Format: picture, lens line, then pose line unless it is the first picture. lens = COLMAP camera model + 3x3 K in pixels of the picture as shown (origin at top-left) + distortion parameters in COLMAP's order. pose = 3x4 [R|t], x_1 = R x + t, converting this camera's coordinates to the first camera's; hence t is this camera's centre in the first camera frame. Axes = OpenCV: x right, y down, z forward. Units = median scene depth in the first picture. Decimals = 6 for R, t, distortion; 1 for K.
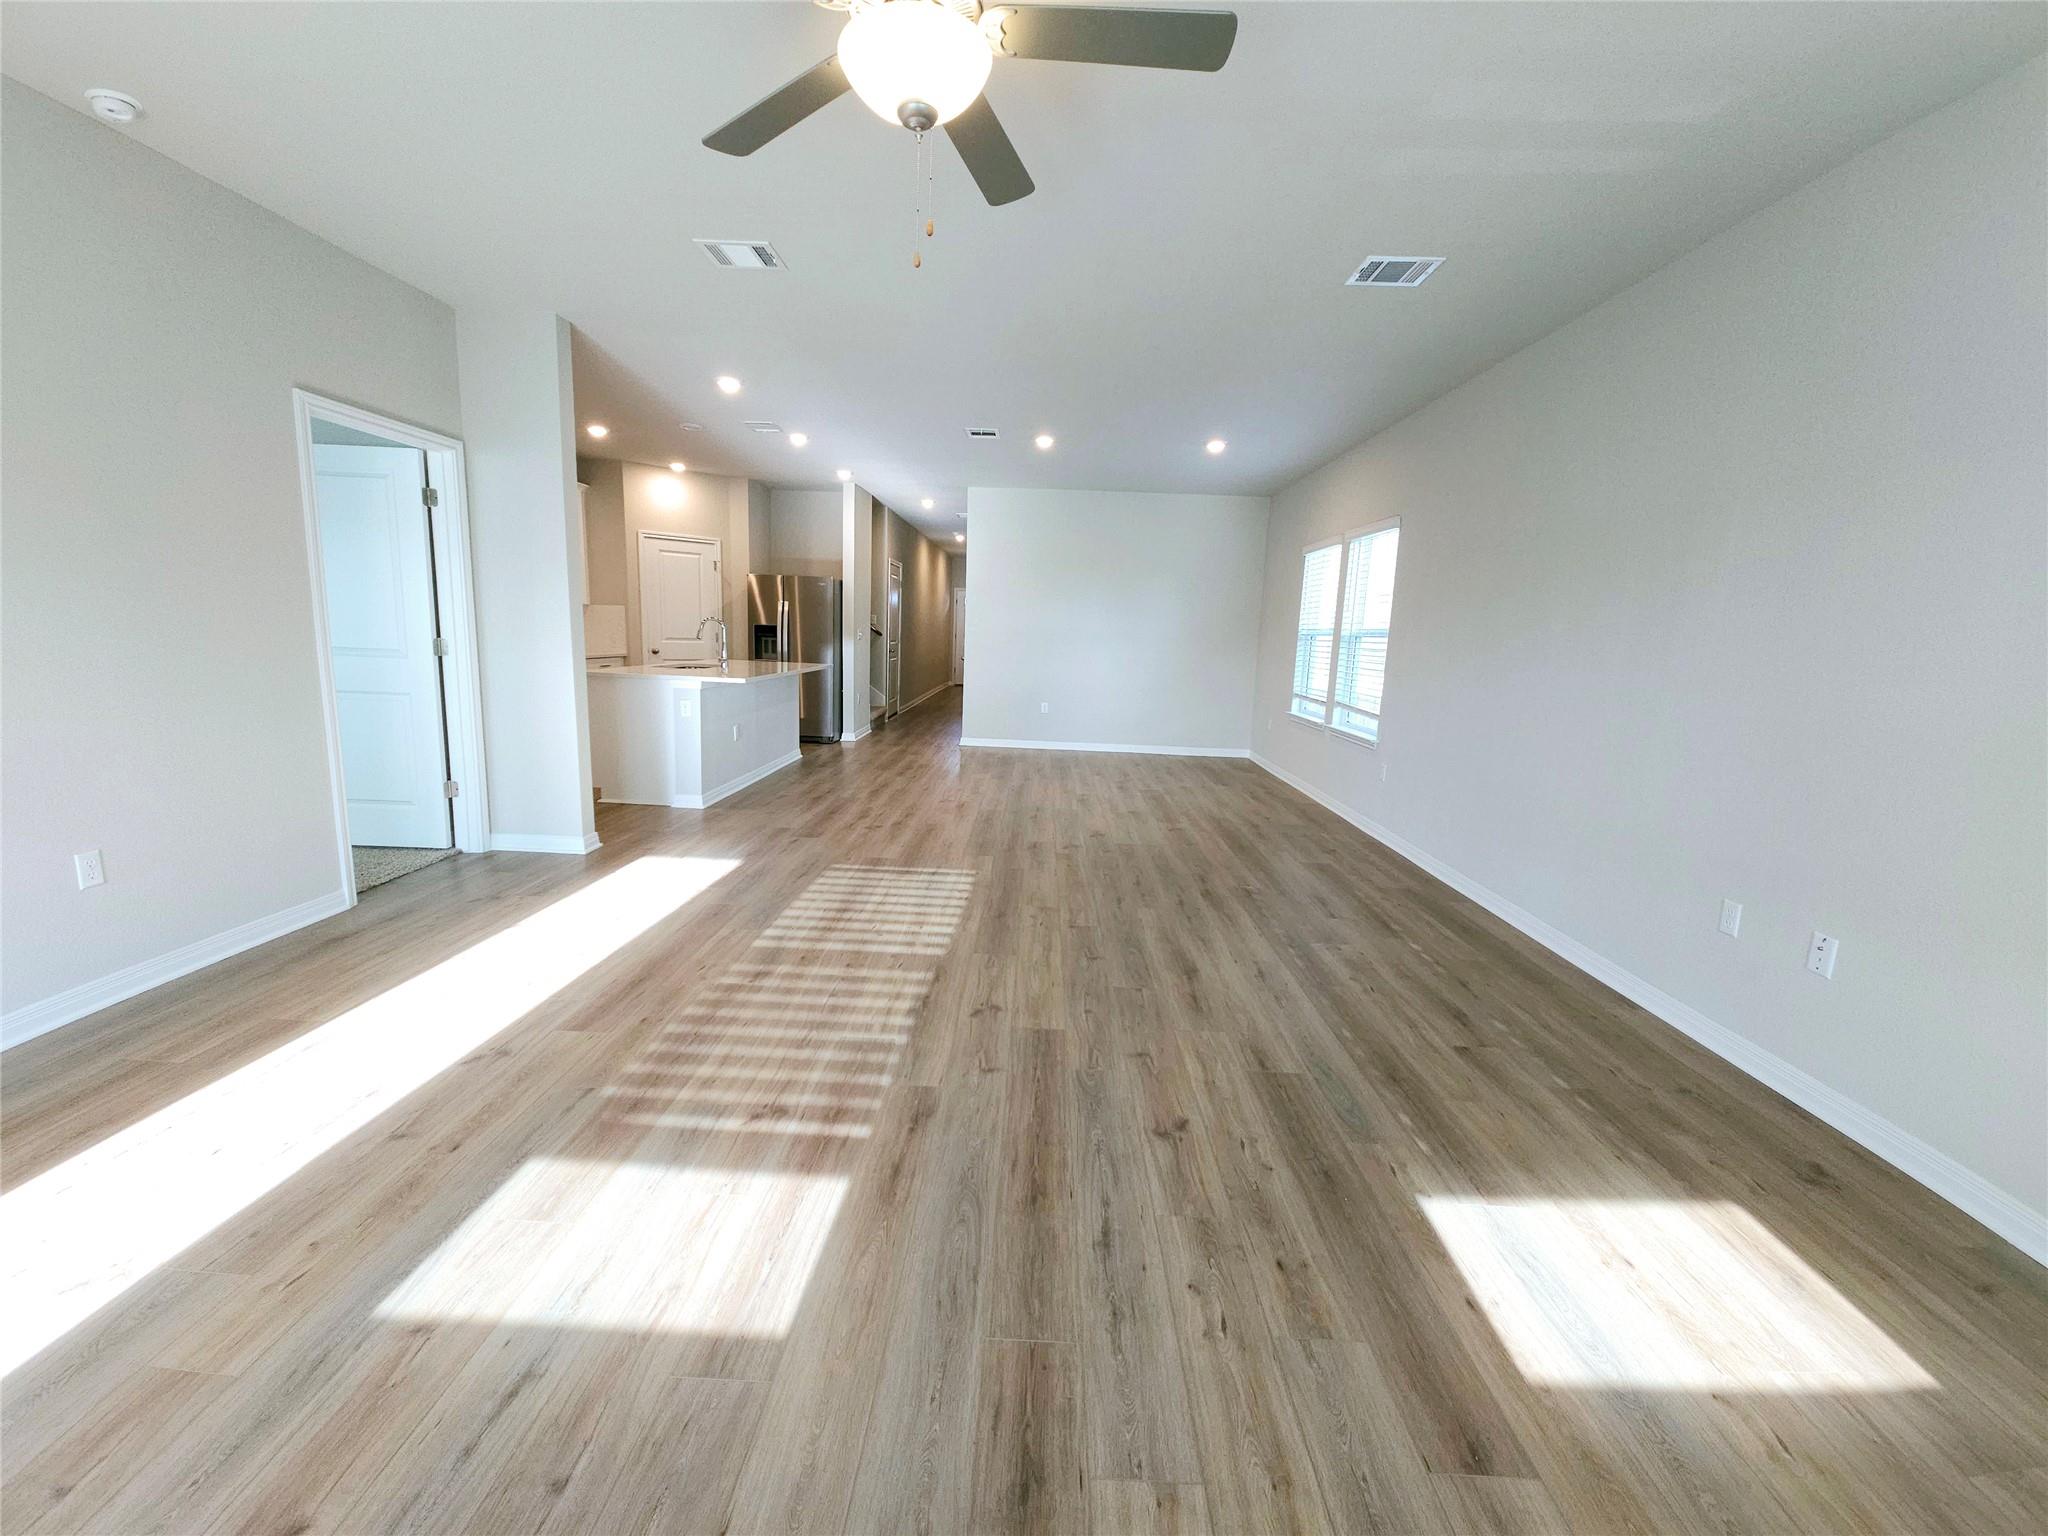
lens RADIAL K [[831.6, 0, 1024.0], [0, 831.6, 768.0], [0, 0, 1]] dist [0.001810, 0.000100]
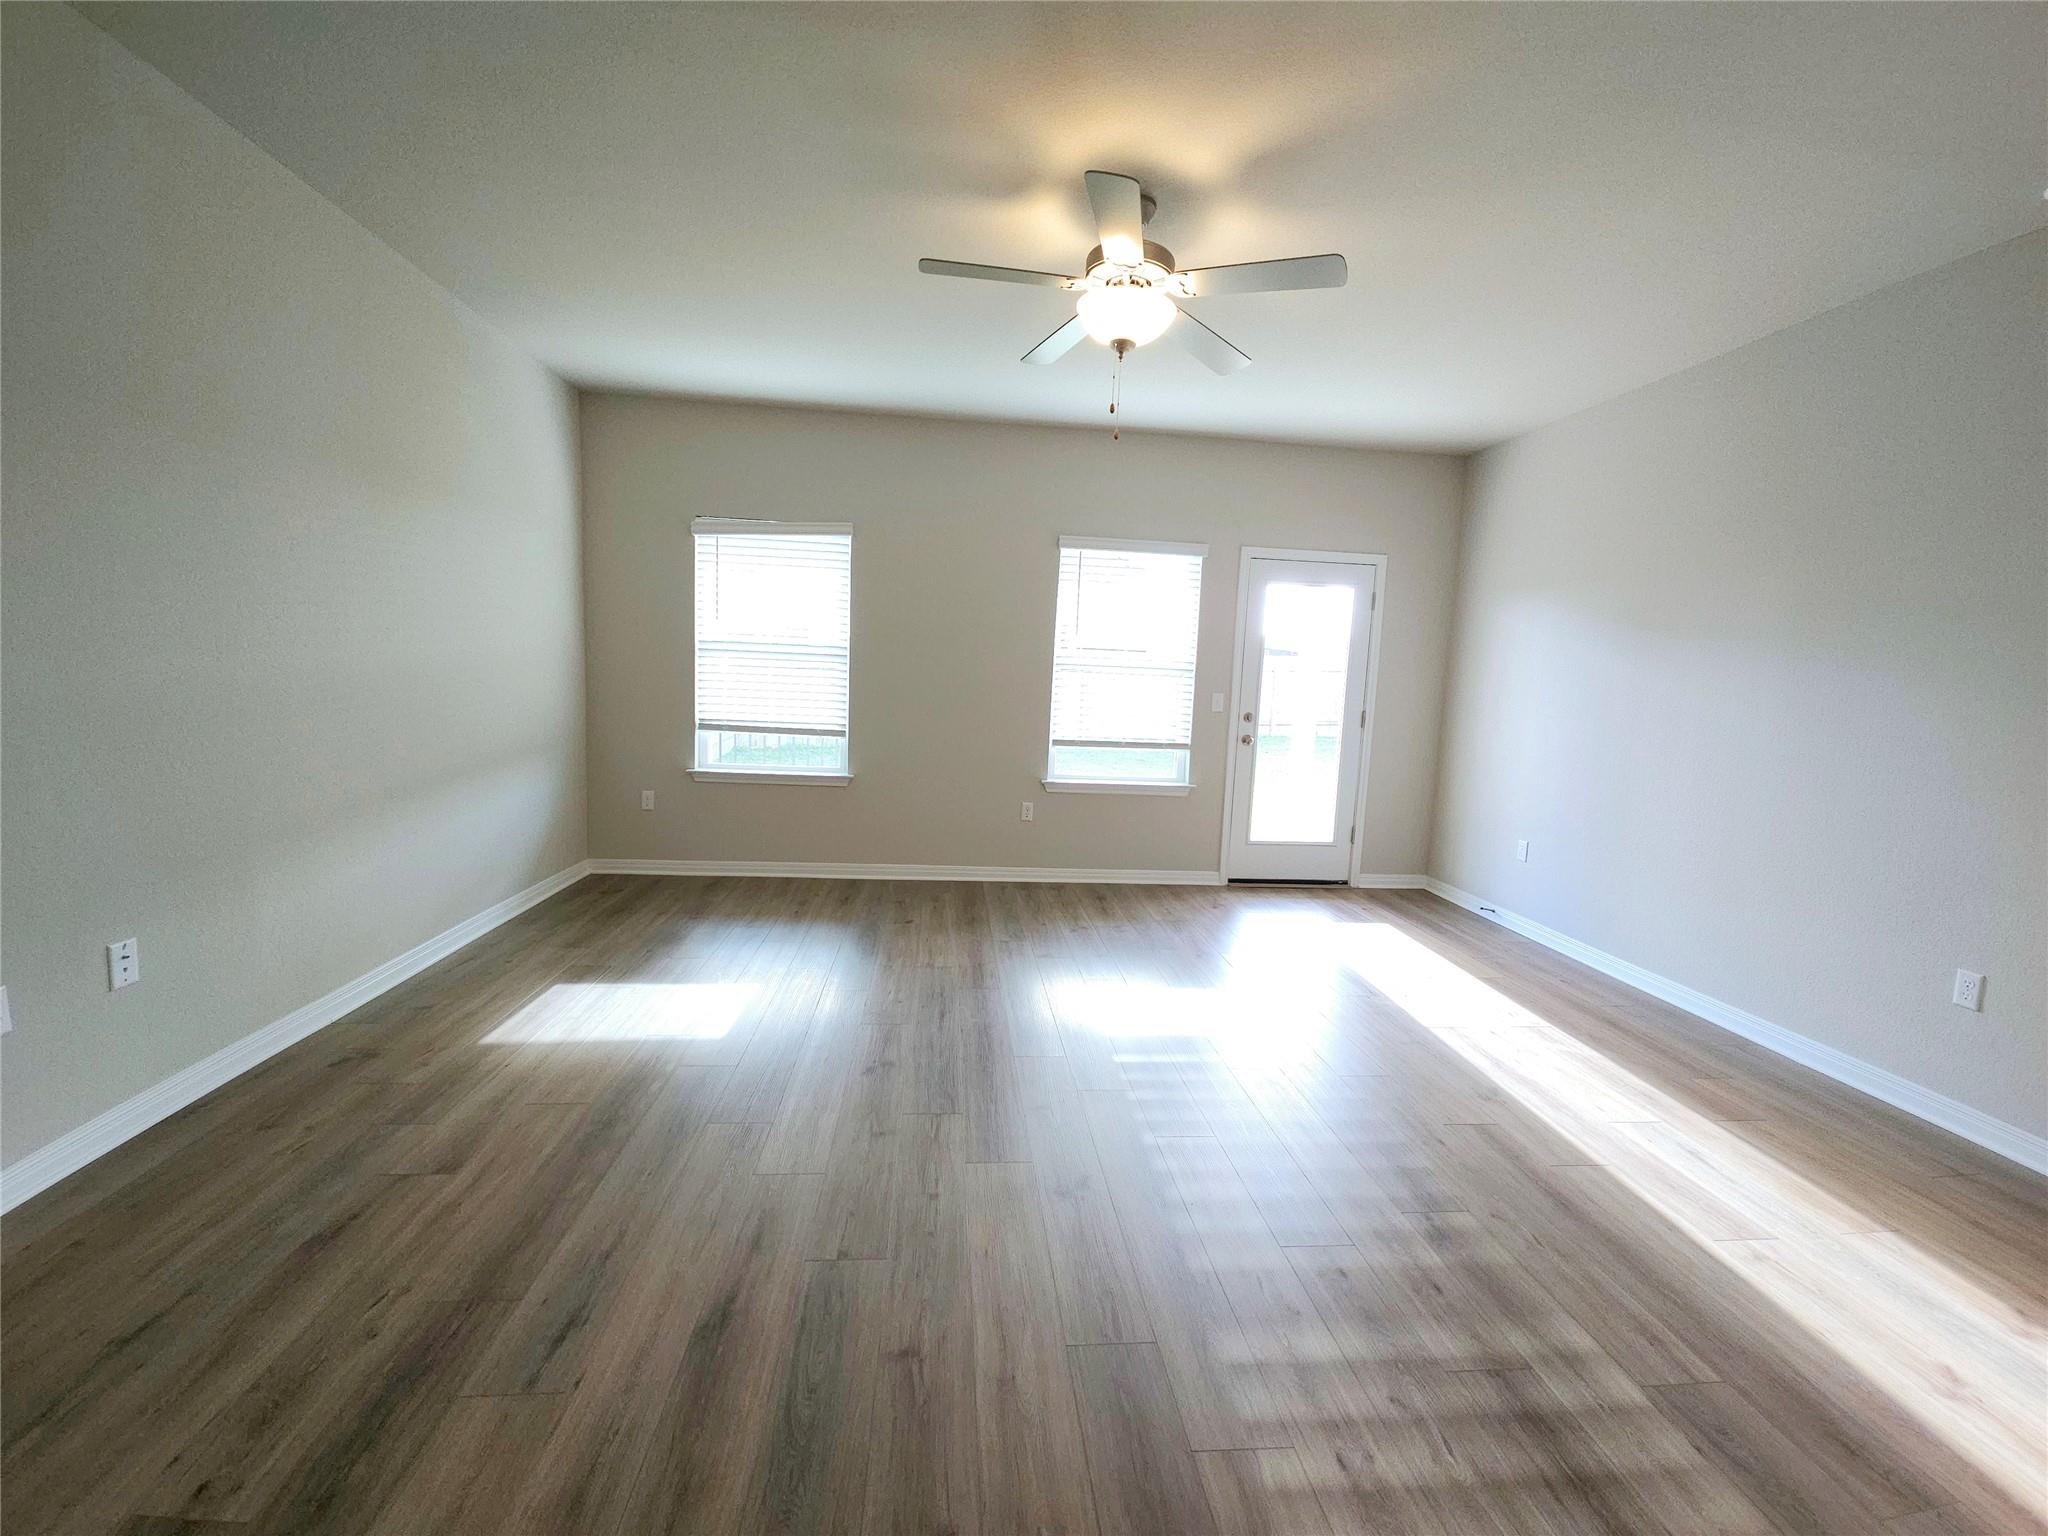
lens RADIAL K [[831.6, 0, 1024.0], [0, 831.6, 768.0], [0, 0, 1]] dist [0.001810, 0.000100]
pose [[-0.989733, -0.065820, -0.126867, 0.128011], [-0.098384, 0.957622, 0.270703, -0.288368], [0.103673, 0.280406, -0.954266, 1.763186]]
